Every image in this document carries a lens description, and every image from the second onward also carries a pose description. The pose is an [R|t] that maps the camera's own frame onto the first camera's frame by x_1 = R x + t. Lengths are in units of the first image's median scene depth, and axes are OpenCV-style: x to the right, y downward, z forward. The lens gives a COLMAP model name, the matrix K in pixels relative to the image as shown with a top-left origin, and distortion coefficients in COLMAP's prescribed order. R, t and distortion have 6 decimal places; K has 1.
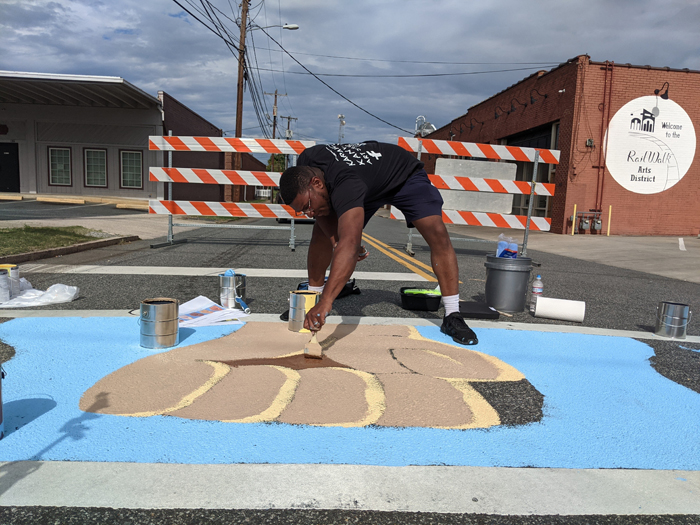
lens RADIAL K [[537.3, 0, 350.0], [0, 537.3, 262.5], [0, 0, 1]] dist [0.053542, -0.106523]
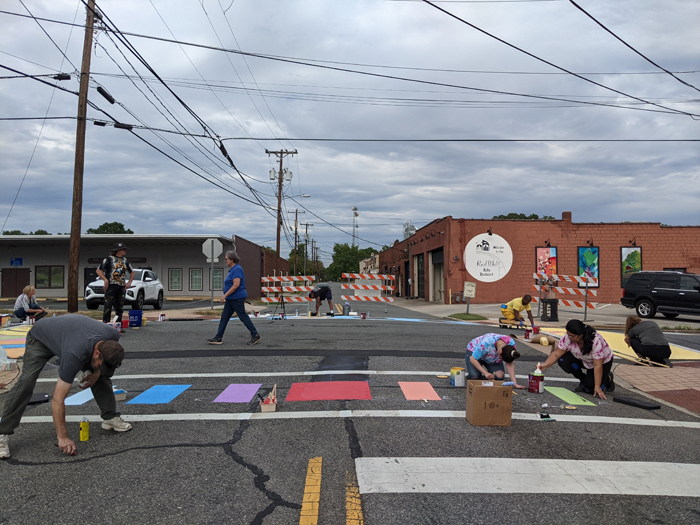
lens RADIAL K [[537.3, 0, 350.0], [0, 537.3, 262.5], [0, 0, 1]] dist [0.053542, -0.106523]
pose [[0.998325, -0.046822, -0.033992, 0.117798], [0.040962, 0.986860, -0.156296, 0.089494], [0.040864, 0.154642, 0.987125, -0.974834]]
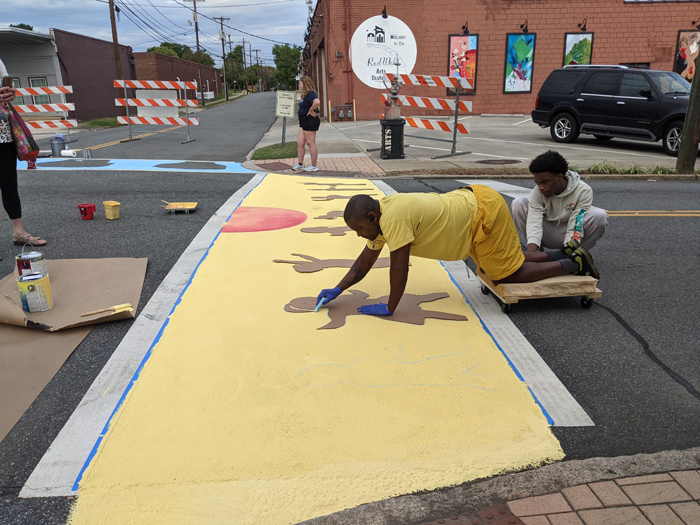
lens RADIAL K [[537.3, 0, 350.0], [0, 537.3, 262.5], [0, 0, 1]] dist [0.053542, -0.106523]
pose [[0.997354, -0.072688, 0.001060, 0.430811], [0.071165, 0.979219, 0.189912, 0.047035], [-0.014843, -0.189334, 0.981801, -0.498634]]
